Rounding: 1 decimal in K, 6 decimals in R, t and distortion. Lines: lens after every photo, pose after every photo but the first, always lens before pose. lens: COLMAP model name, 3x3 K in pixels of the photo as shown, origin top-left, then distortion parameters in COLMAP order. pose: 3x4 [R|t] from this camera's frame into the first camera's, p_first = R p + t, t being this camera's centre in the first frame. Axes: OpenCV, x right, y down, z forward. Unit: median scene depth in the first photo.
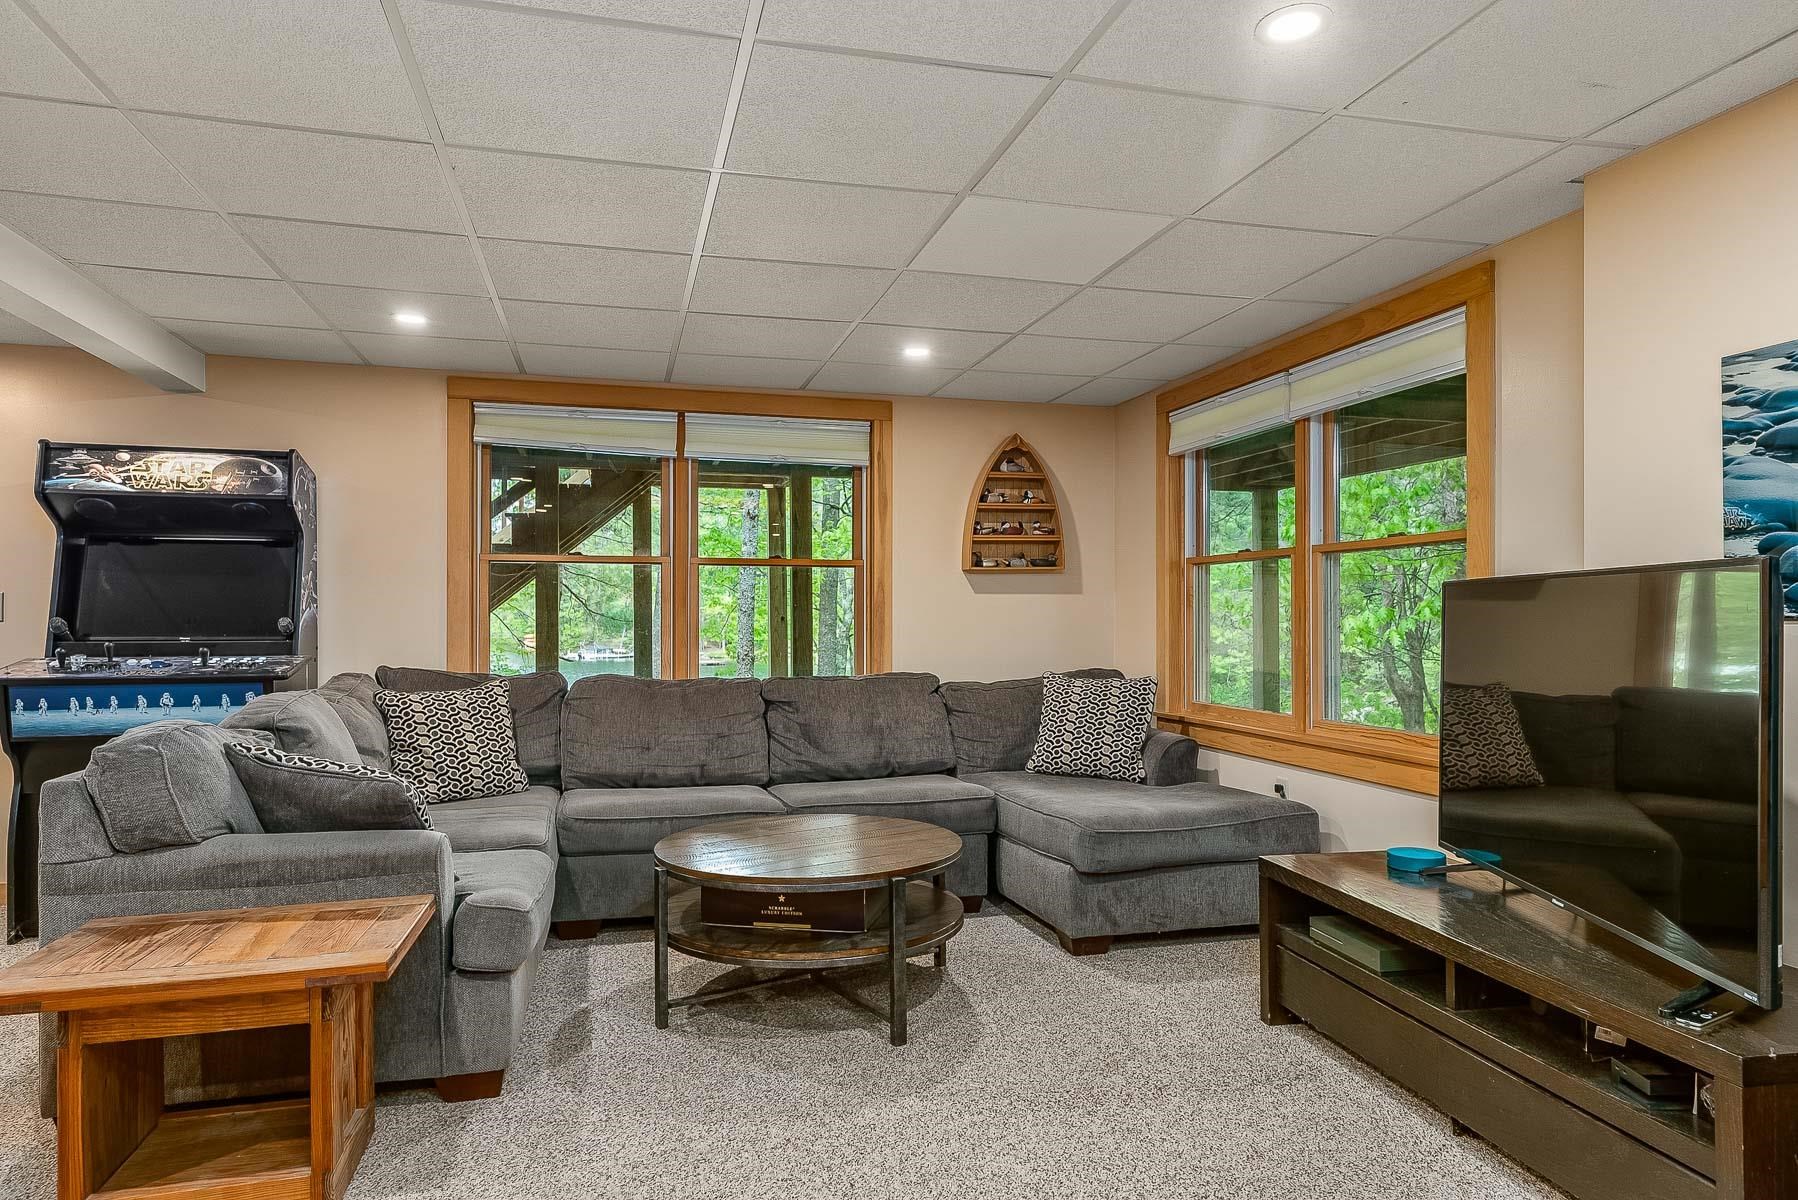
lens RADIAL K [[1161.6, 0, 1083.7], [0, 1161.6, 600.3], [0, 0, 1]] dist [0.029445, -0.002496]
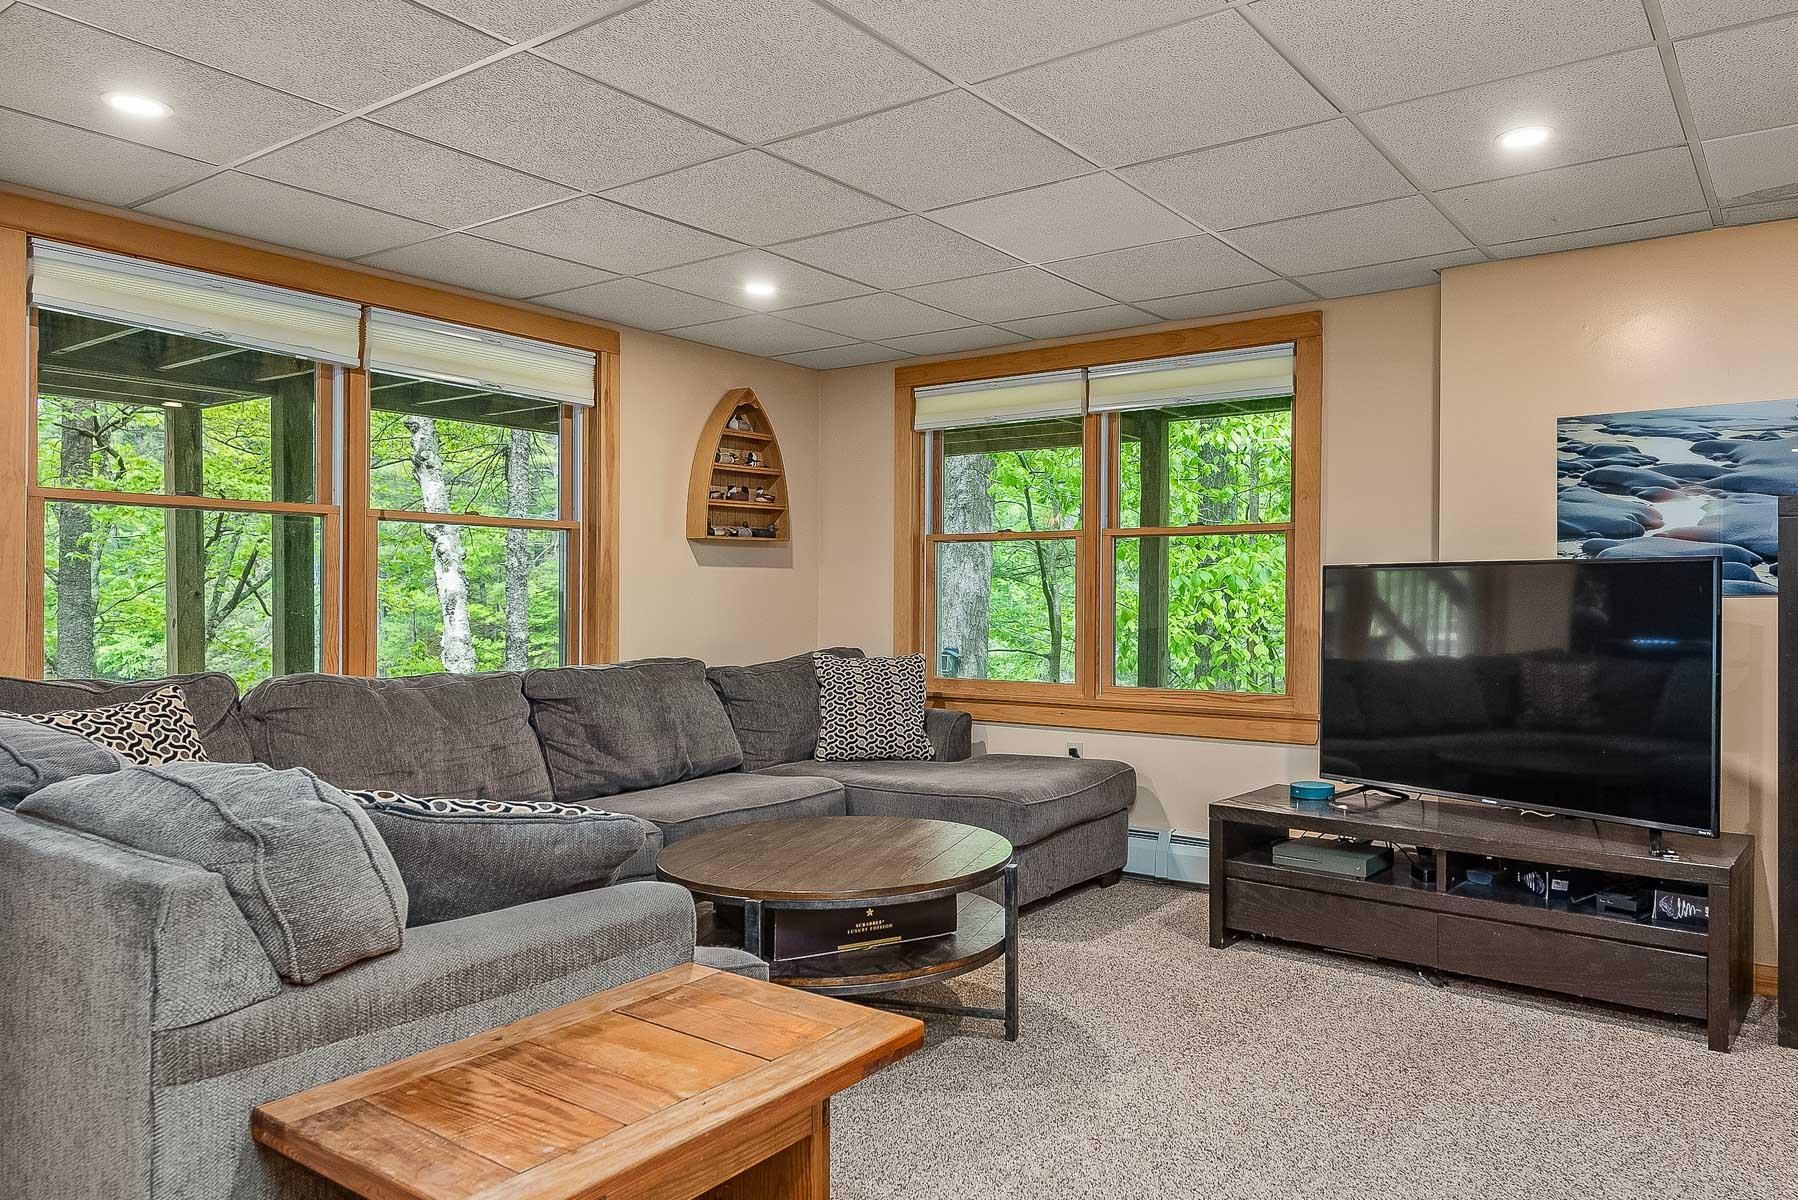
lens RADIAL K [[1161.6, 0, 1083.7], [0, 1161.6, 600.3], [0, 0, 1]] dist [0.029445, -0.002496]
pose [[0.750167, 0.000186, 0.661249, -0.520948], [-0.012101, 0.999836, 0.013446, 0.005347], [-0.661138, -0.018088, 0.750046, 0.175049]]
